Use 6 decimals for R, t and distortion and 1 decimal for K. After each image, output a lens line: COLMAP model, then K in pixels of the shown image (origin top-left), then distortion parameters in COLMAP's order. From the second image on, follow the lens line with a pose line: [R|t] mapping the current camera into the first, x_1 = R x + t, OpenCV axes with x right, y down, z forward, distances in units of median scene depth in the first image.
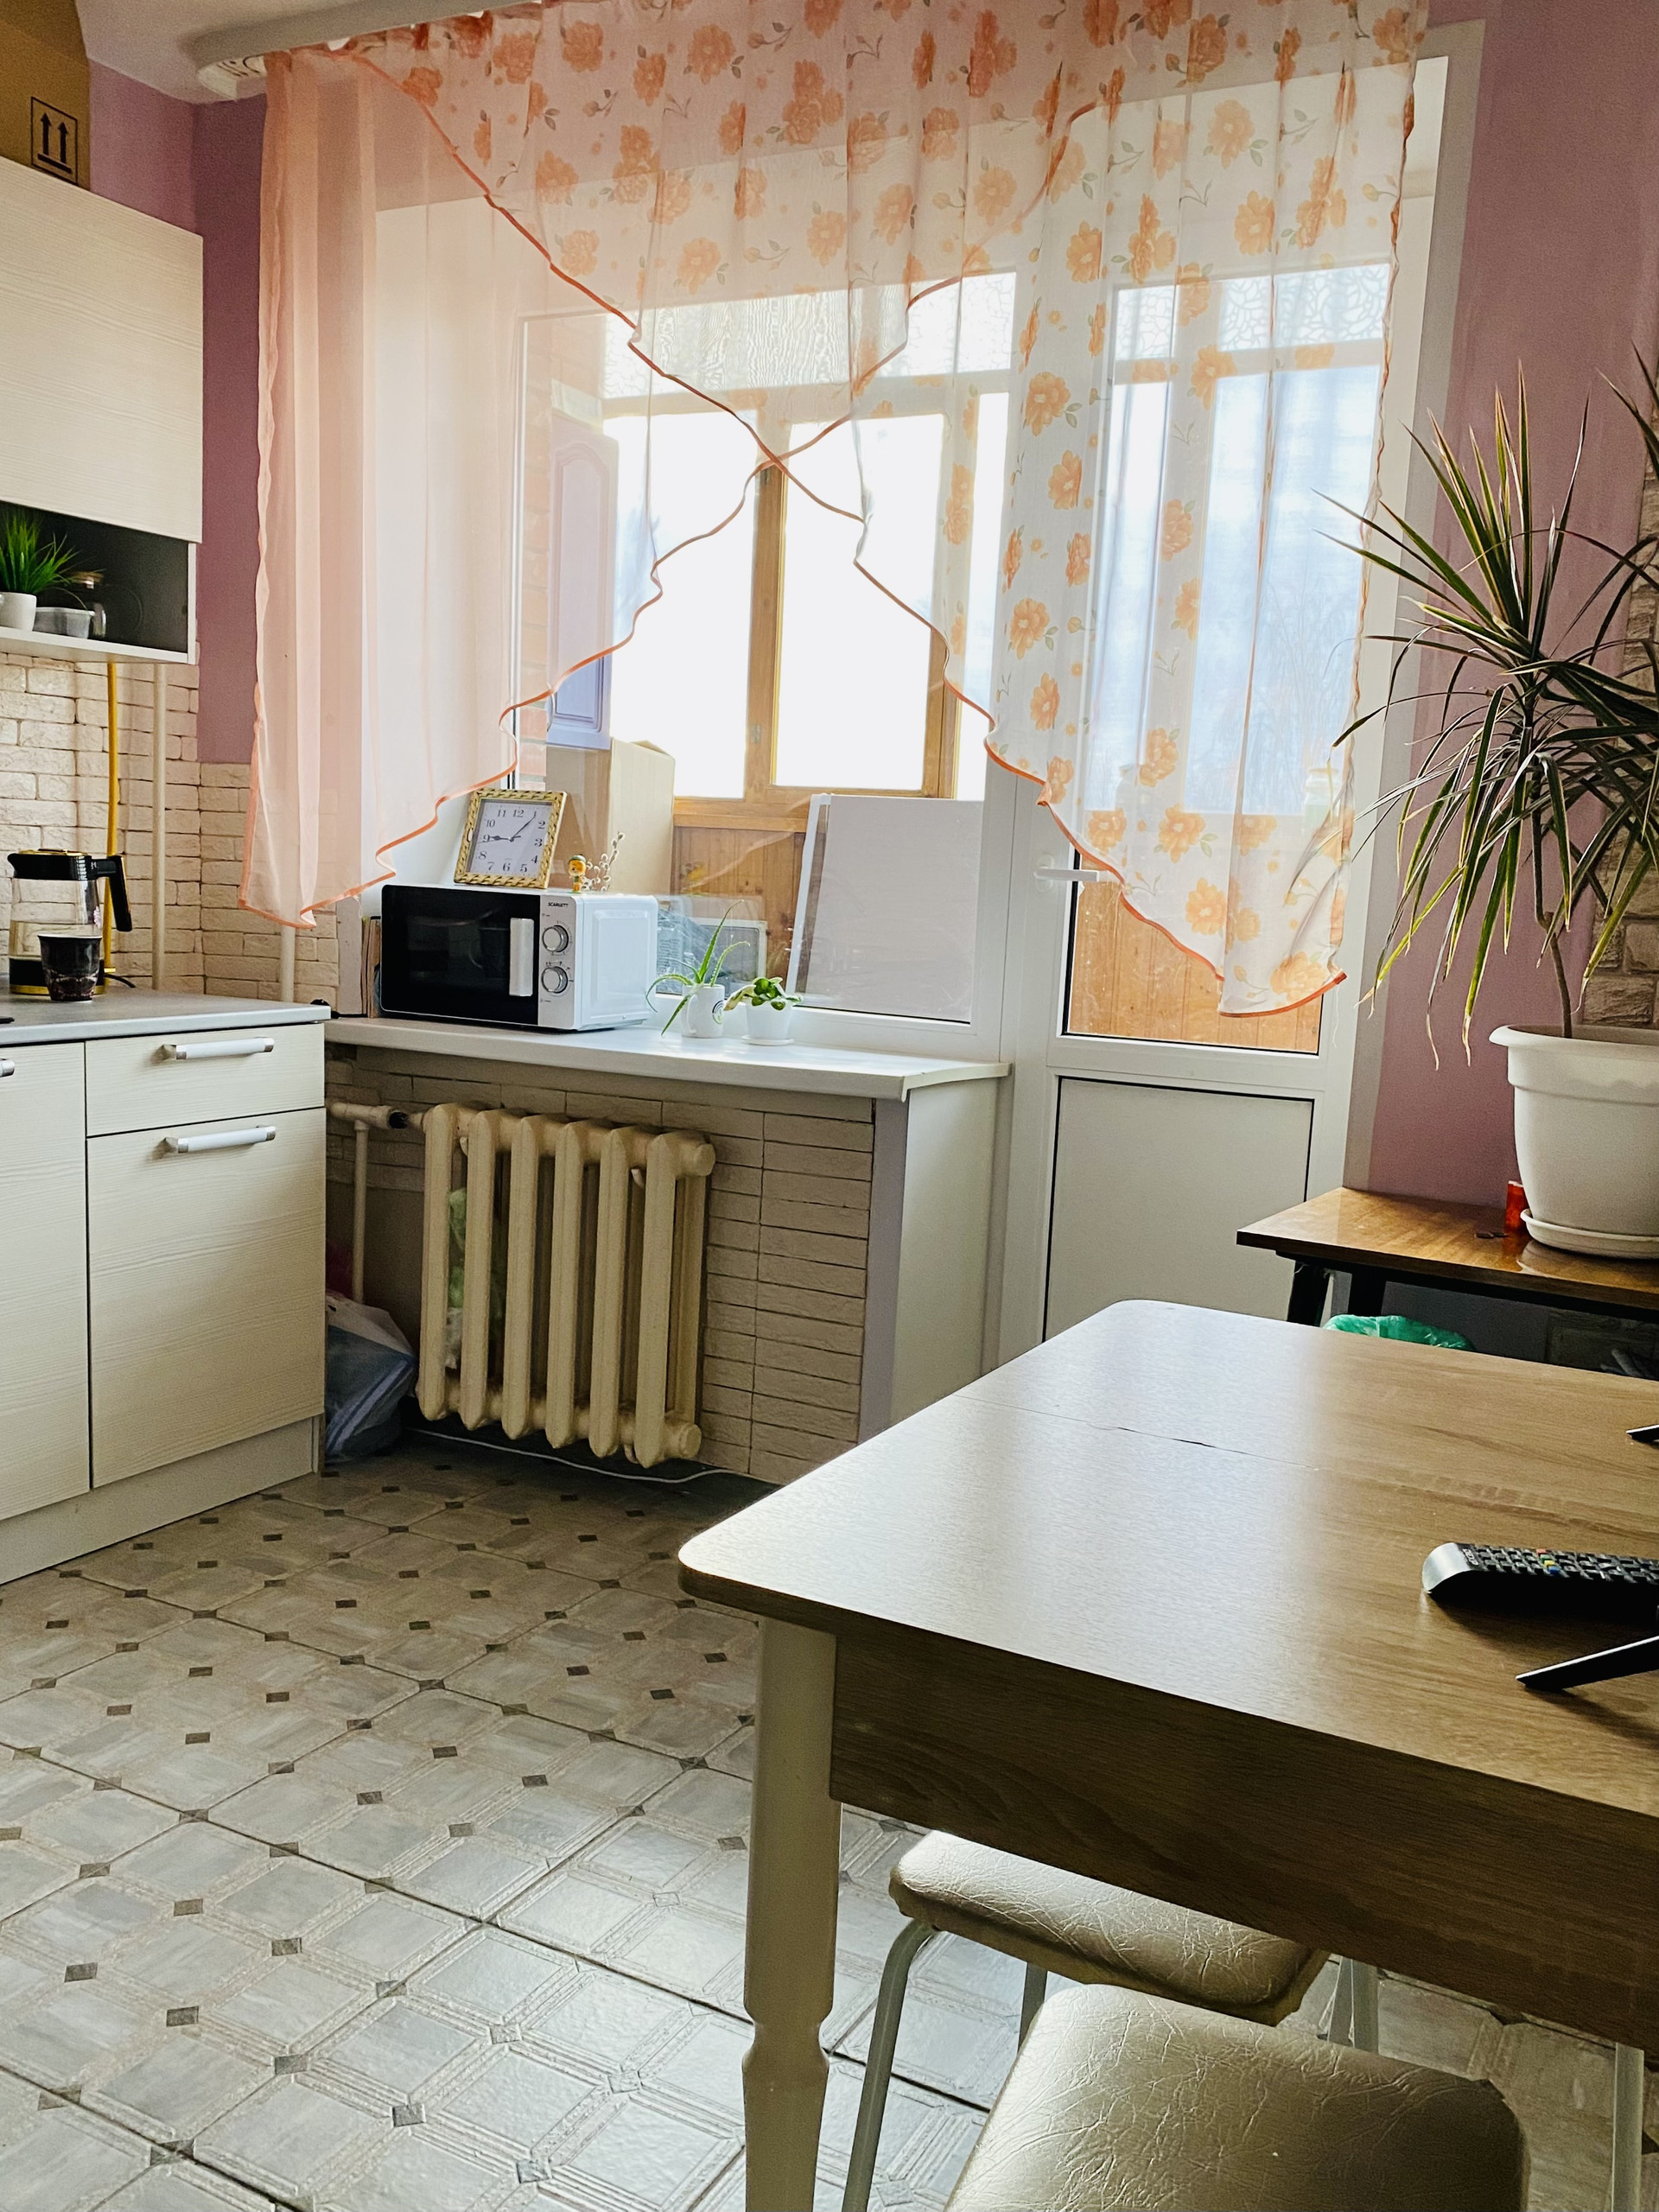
lens RADIAL K [[1935.6, 0, 829.5], [0, 1935.6, 1106.0], [0, 0, 1]] dist [0.001005, 0.000358]
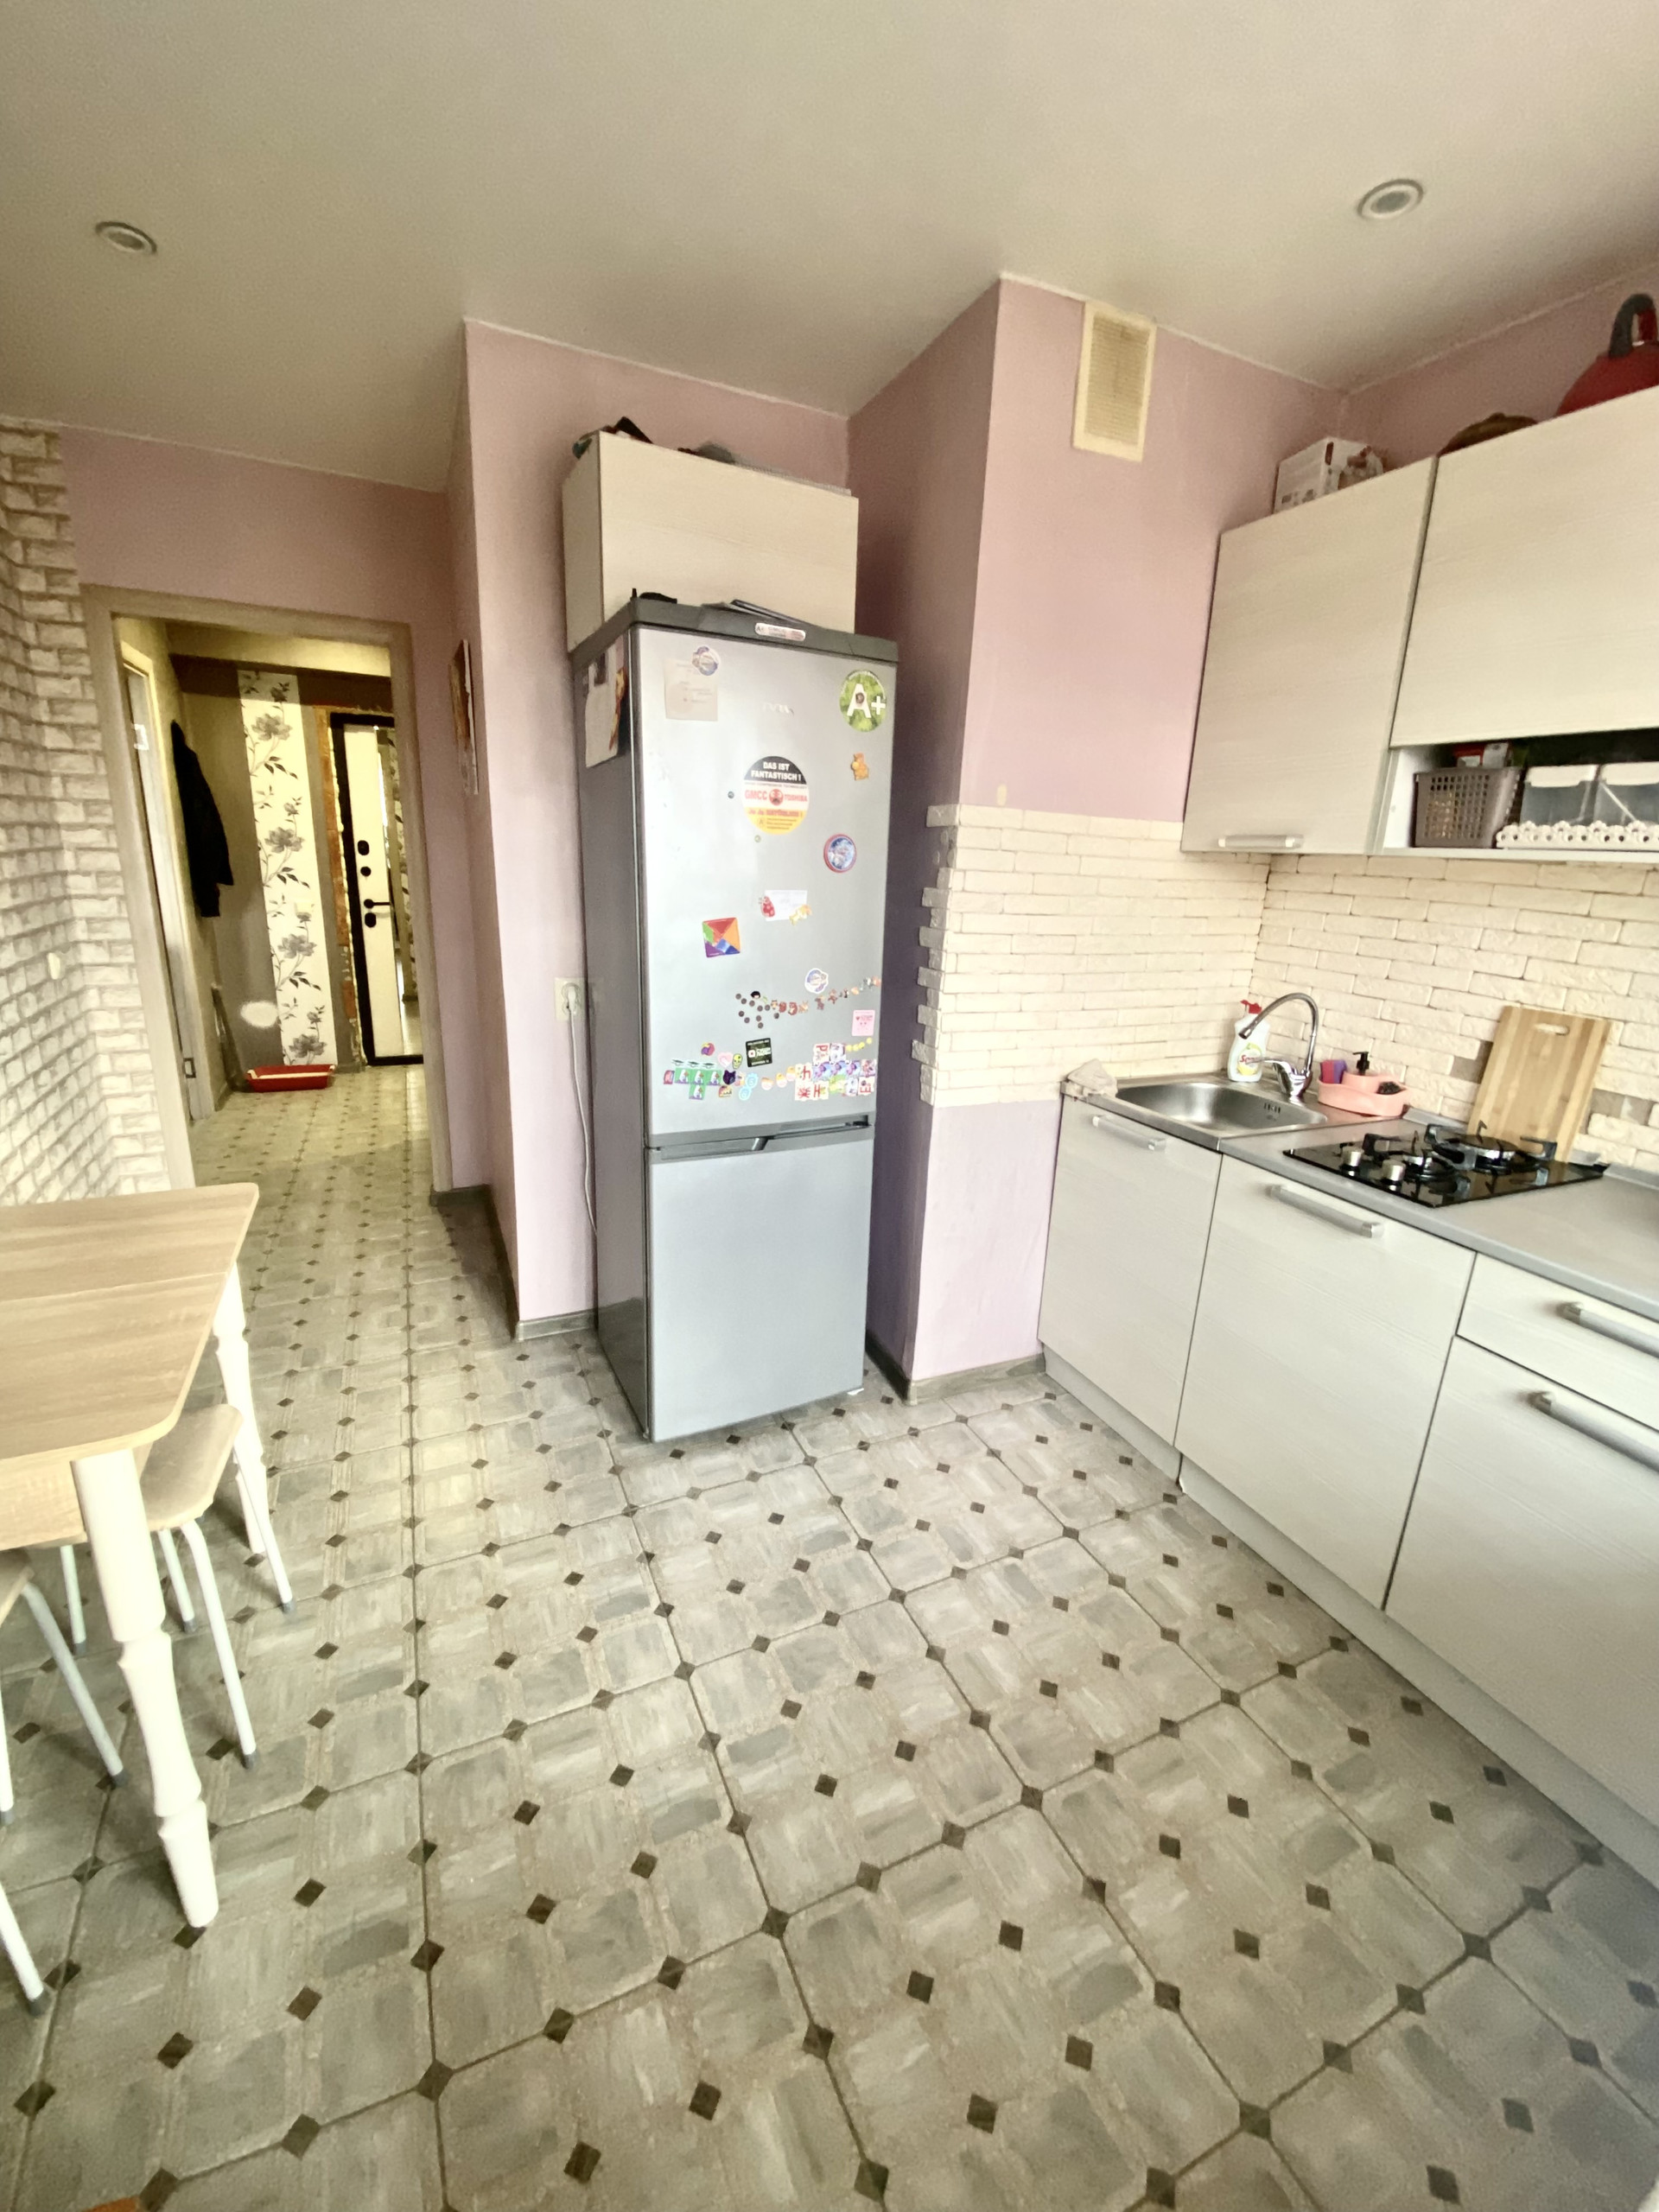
lens RADIAL K [[893.8, 0, 829.5], [0, 893.8, 1106.0], [0, 0, 1]] dist [-0.000381, -0.013098]
pose [[-0.595480, 0.145099, -0.790158, 0.201986], [-0.178193, 0.935199, 0.306024, -0.200796], [0.783358, 0.323032, -0.531037, 1.013630]]
